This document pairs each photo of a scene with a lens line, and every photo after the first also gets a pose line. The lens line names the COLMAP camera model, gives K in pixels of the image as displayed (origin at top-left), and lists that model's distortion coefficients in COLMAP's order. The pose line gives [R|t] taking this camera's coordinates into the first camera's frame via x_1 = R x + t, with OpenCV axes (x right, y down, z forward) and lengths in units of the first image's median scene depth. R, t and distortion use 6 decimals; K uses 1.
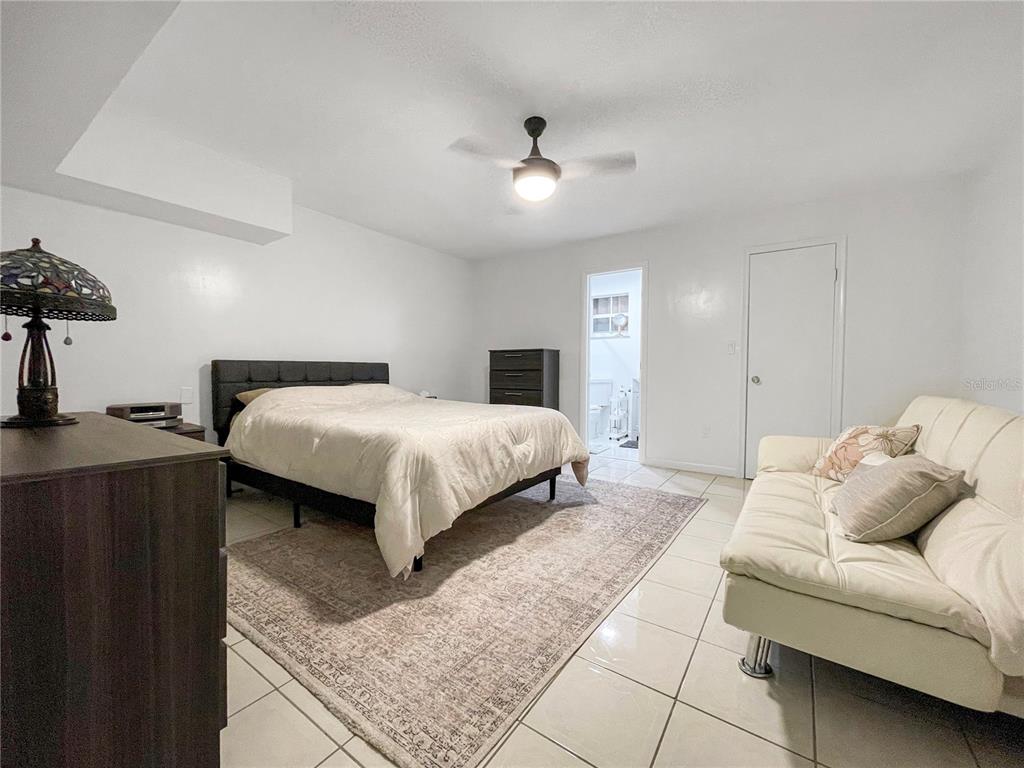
lens RADIAL K [[419.8, 0, 512.4], [0, 419.8, 385.3], [0, 0, 1]] dist [-0.001295, -0.000040]
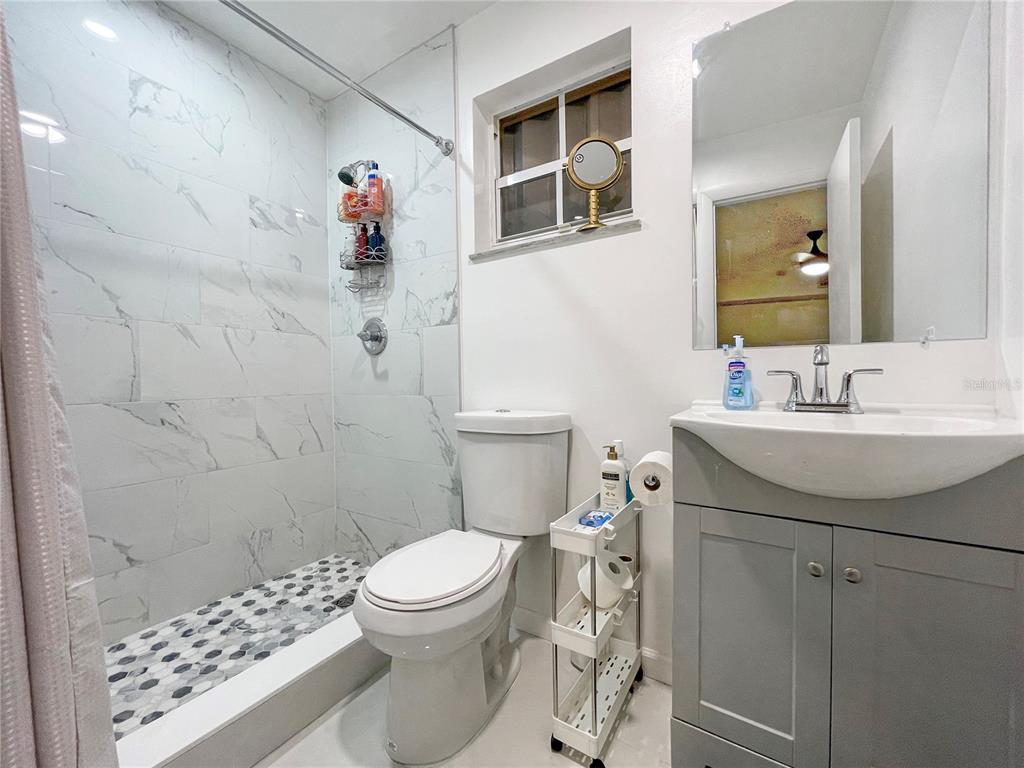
lens RADIAL K [[419.8, 0, 512.4], [0, 419.8, 385.3], [0, 0, 1]] dist [-0.001295, -0.000040]
pose [[0.998967, -0.019081, 0.041252, 0.196687], [0.019619, 0.999727, -0.012670, -0.029784], [-0.040999, 0.013467, 0.999068, 0.766798]]
